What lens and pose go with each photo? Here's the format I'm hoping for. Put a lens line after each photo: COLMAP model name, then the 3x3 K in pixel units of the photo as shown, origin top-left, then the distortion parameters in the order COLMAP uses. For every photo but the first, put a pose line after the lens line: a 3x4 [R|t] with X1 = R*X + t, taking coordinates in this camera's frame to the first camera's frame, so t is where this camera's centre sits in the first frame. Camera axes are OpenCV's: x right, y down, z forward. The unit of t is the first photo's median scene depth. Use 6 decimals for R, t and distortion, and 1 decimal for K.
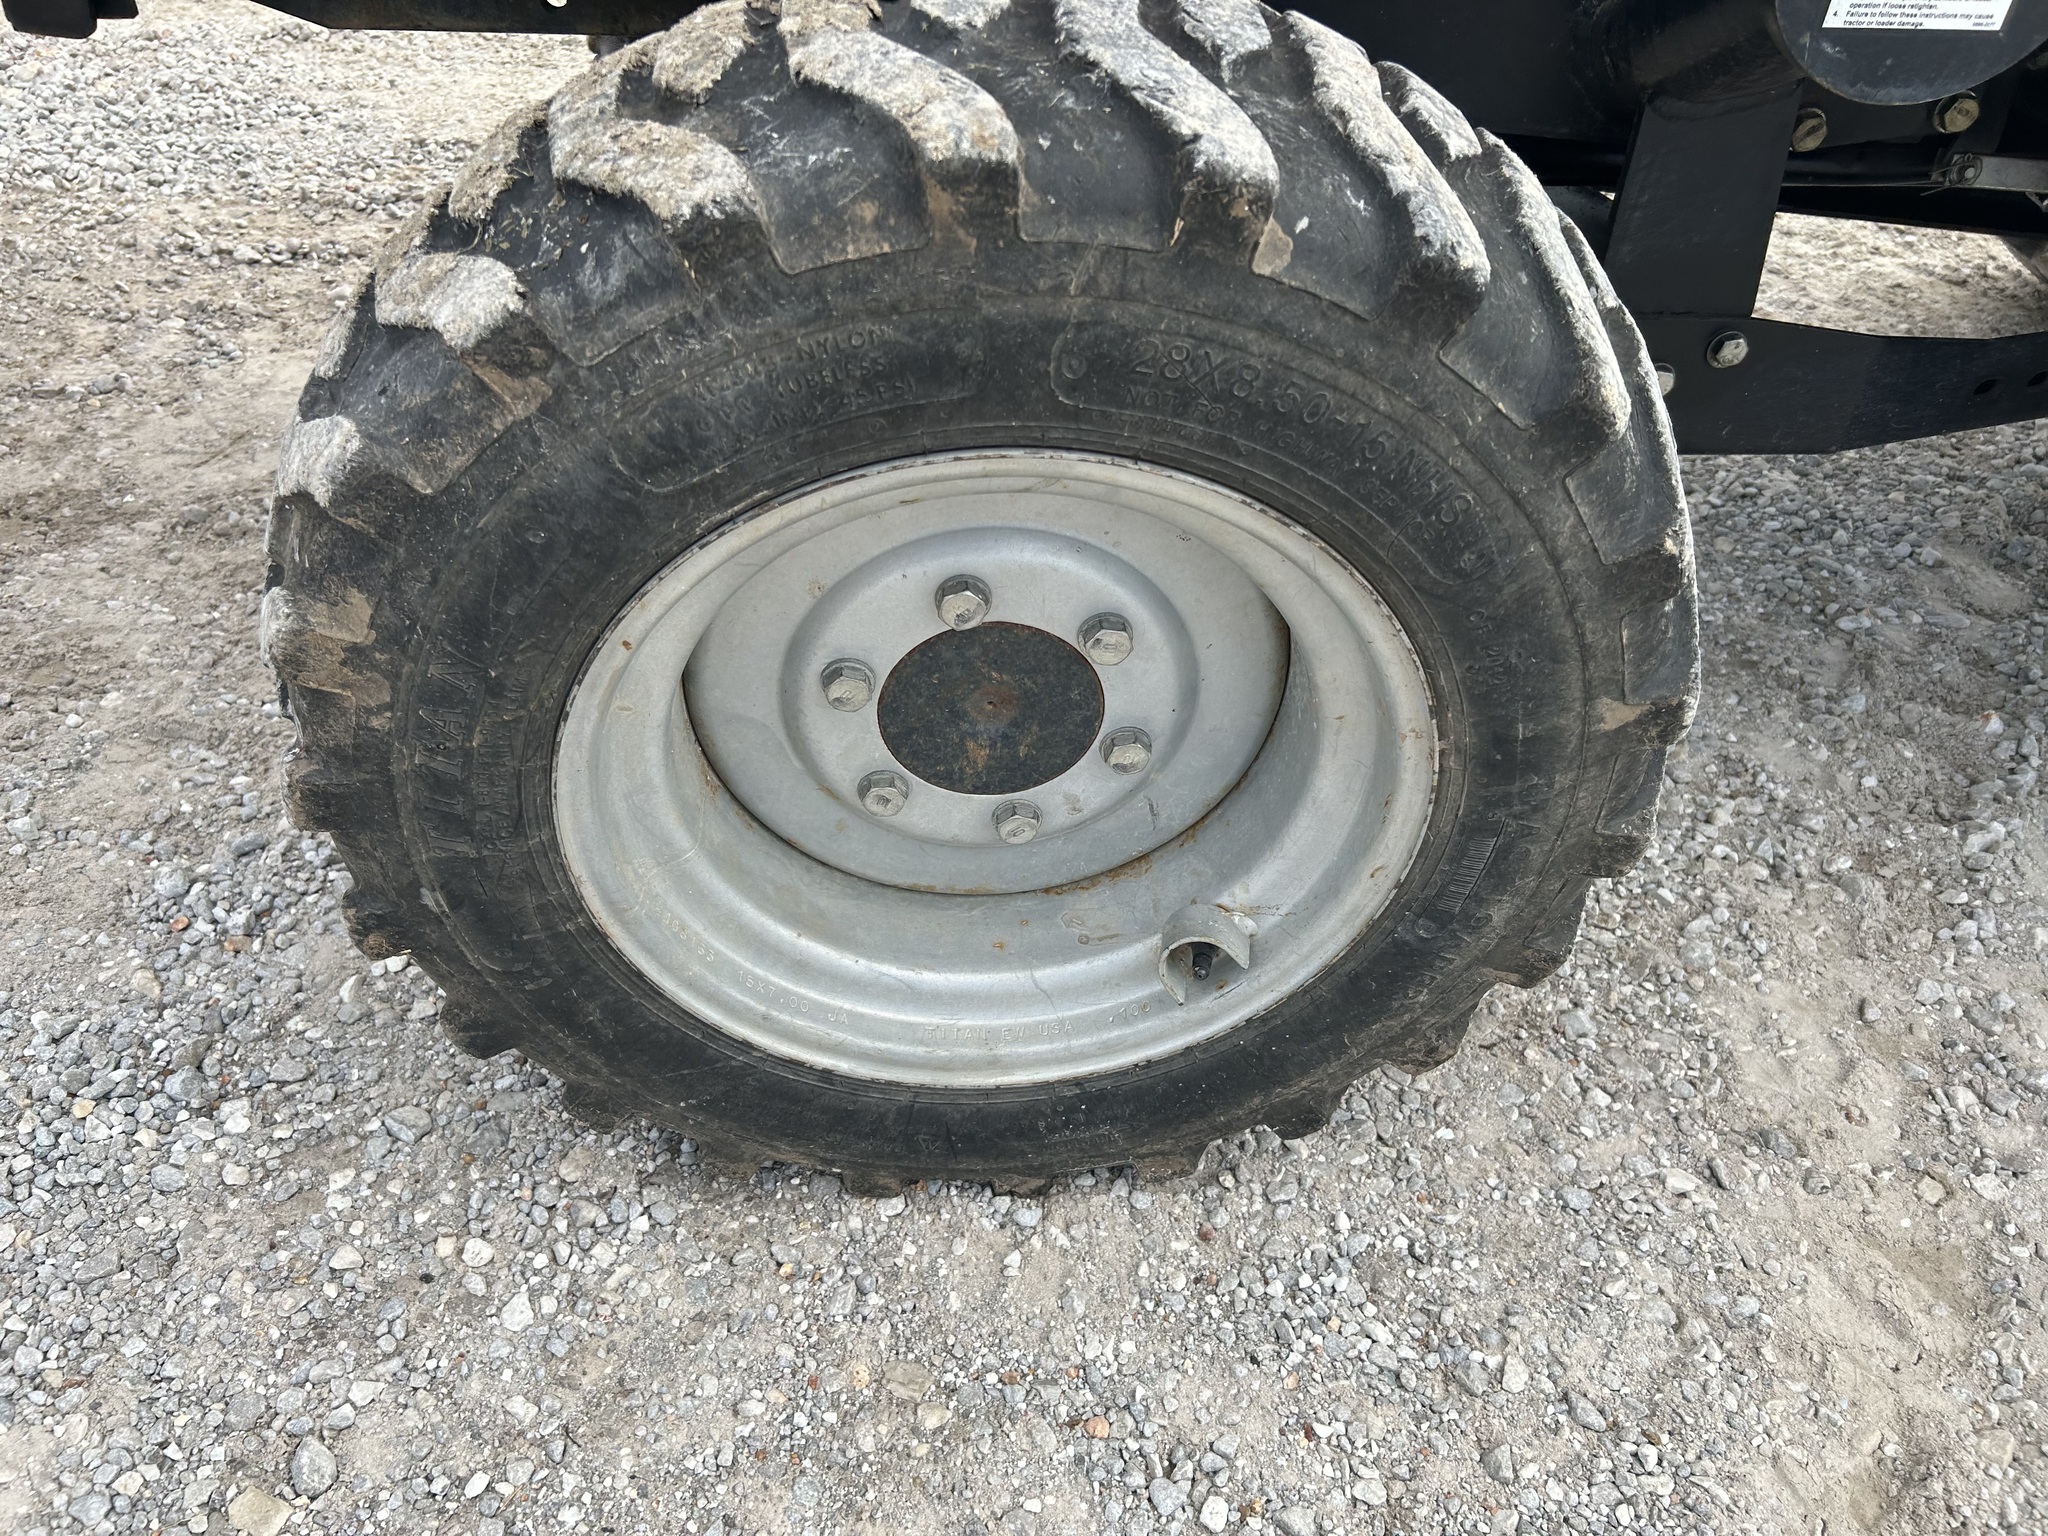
lens RADIAL K [[1531.2, 0, 1001.3], [0, 1531.2, 759.1], [0, 0, 1]] dist [0.024685, -0.020389]
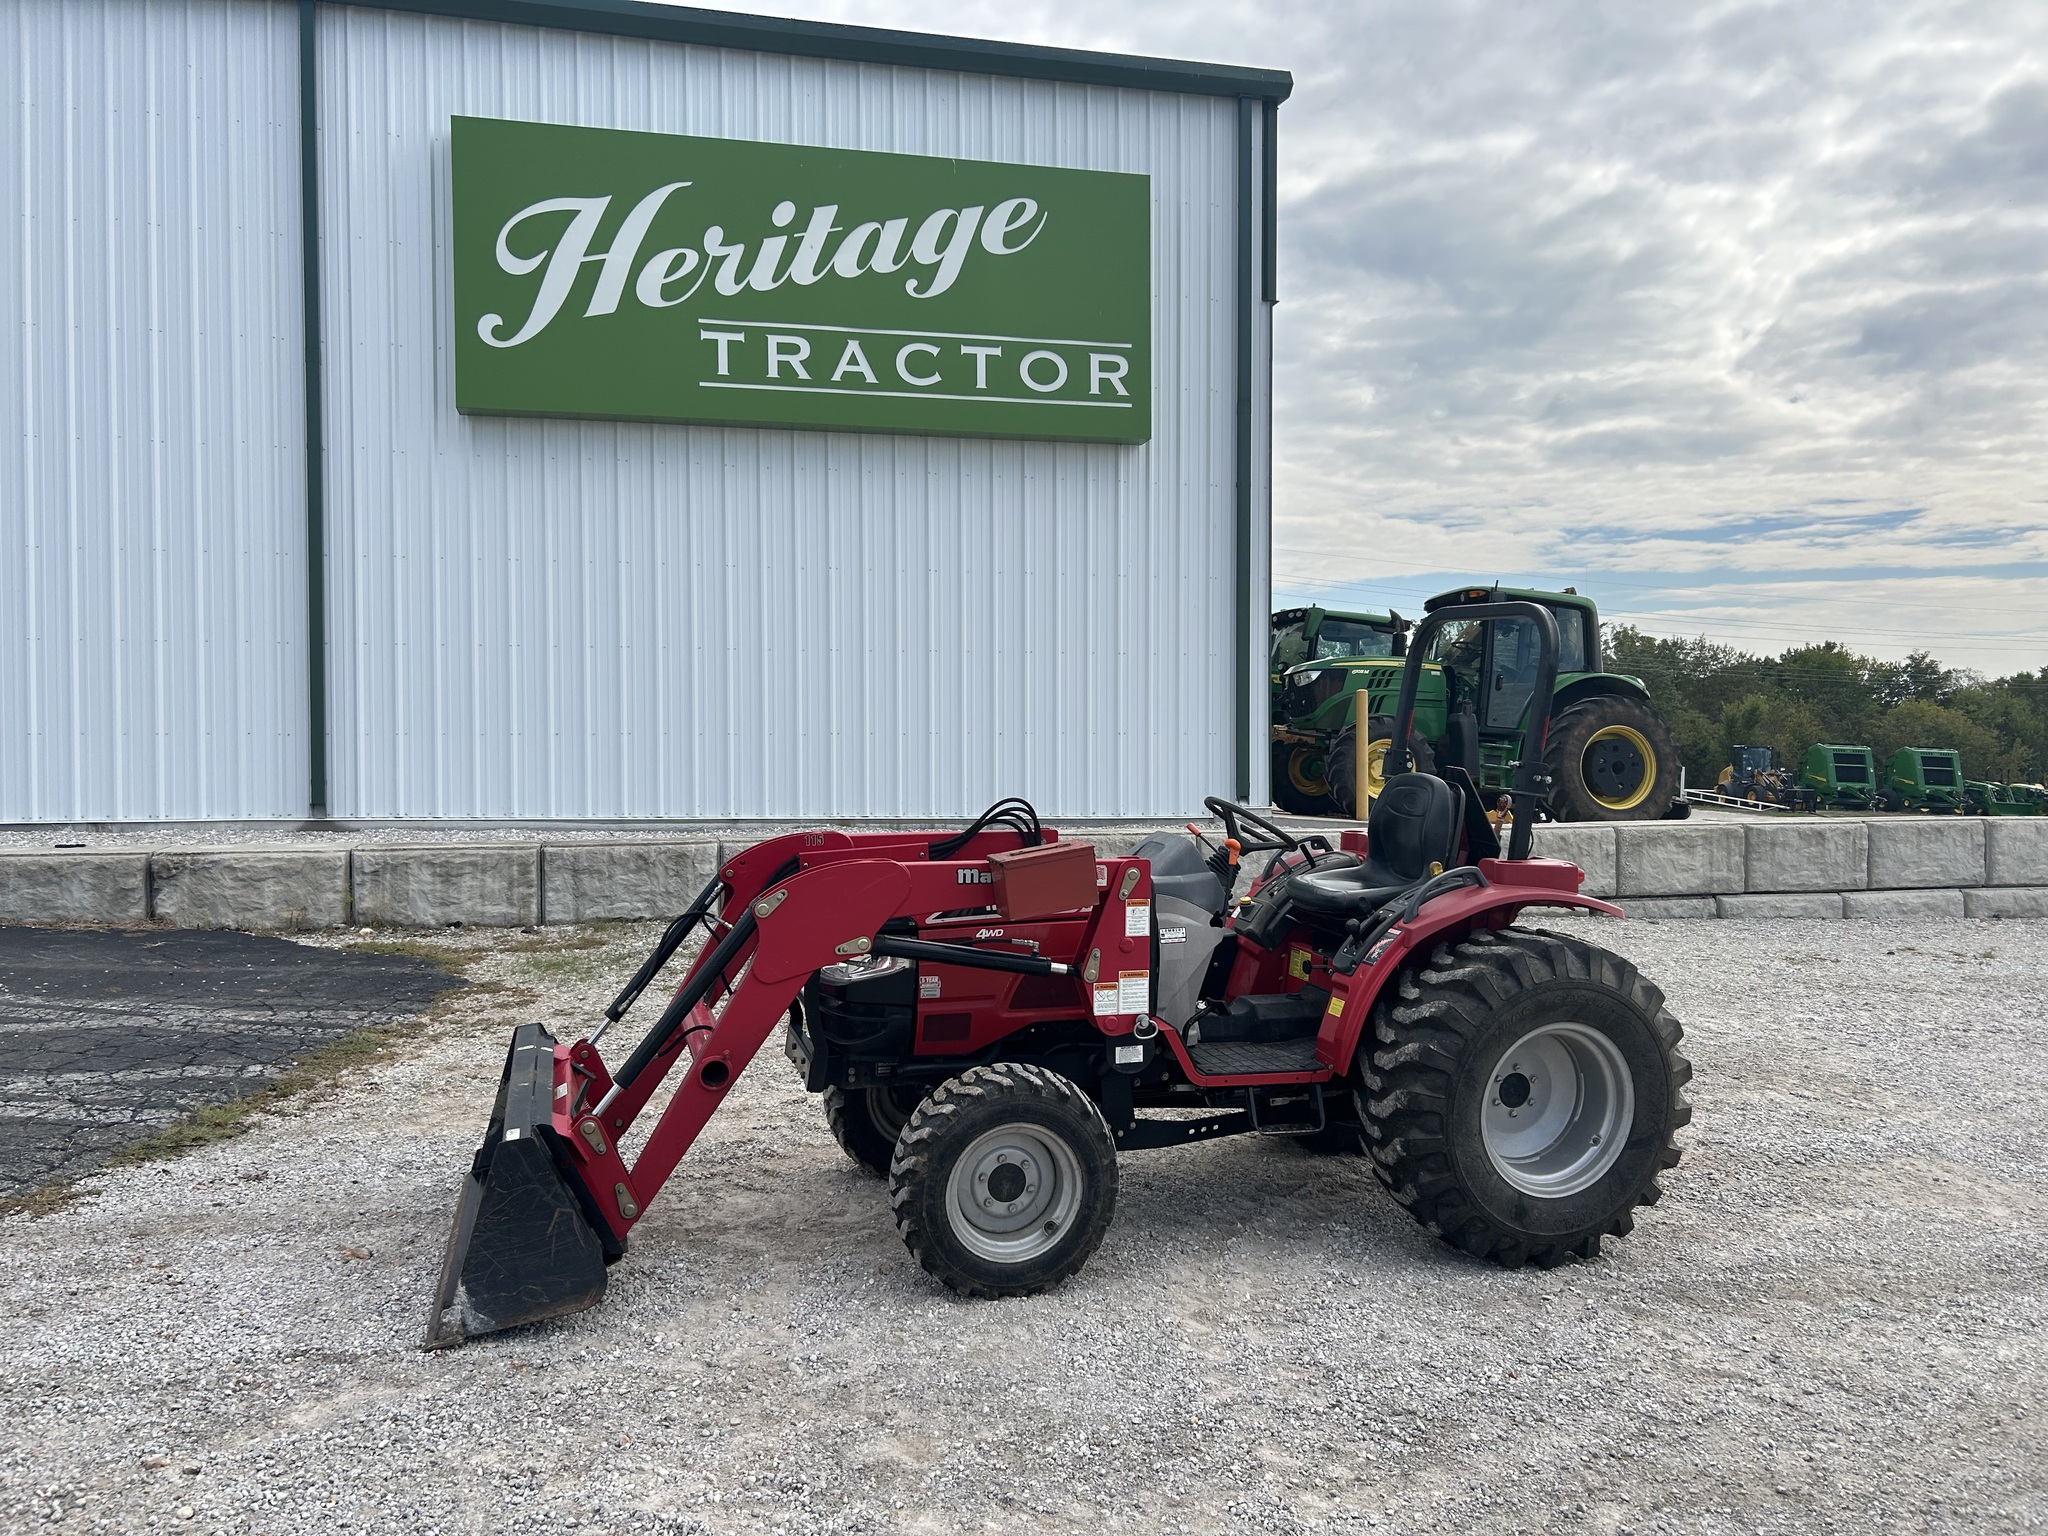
lens RADIAL K [[1540.5, 0, 1018.4], [0, 1540.5, 771.7], [0, 0, 1]] dist [0.051561, -0.074712]
pose [[0.977143, -0.040052, 0.208775, -0.796631], [0.159839, 0.785902, -0.597336, 1.594546], [-0.140152, 0.617053, 0.774340, -3.182526]]
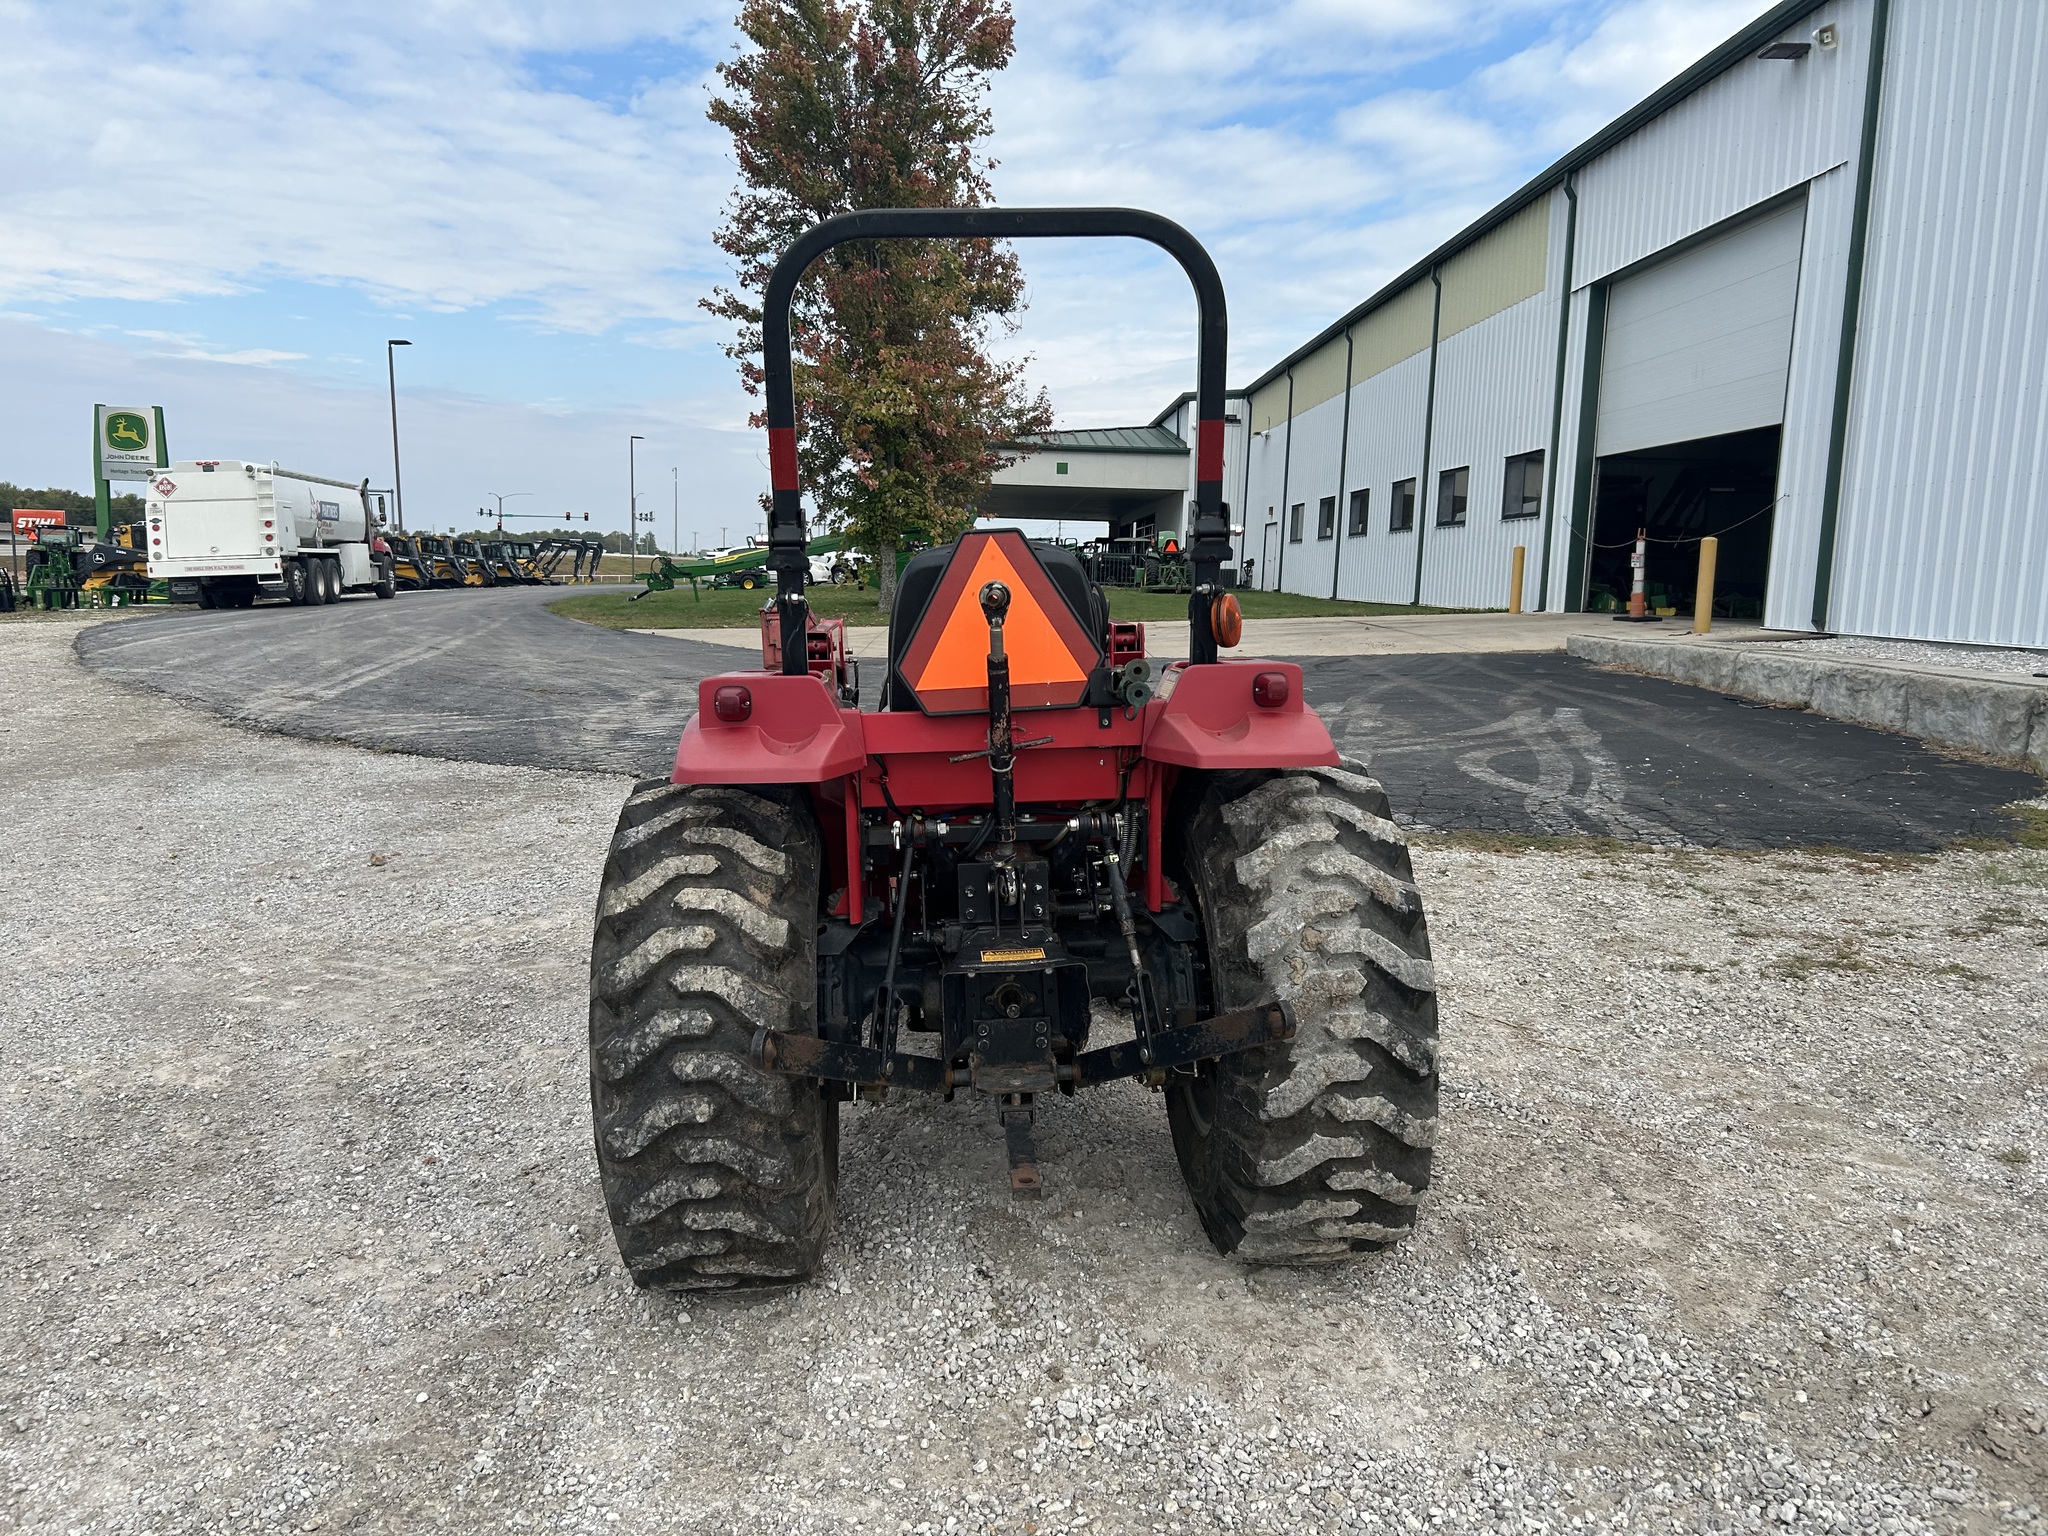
lens RADIAL K [[1559.2, 0, 1001.7], [0, 1559.2, 748.2], [0, 0, 1]] dist [0.062936, -0.064689]
pose [[-0.027764, 0.074646, -0.996824, 4.579952], [-0.646752, 0.759018, 0.074852, -1.158400], [0.762195, 0.646776, 0.027204, 0.749138]]
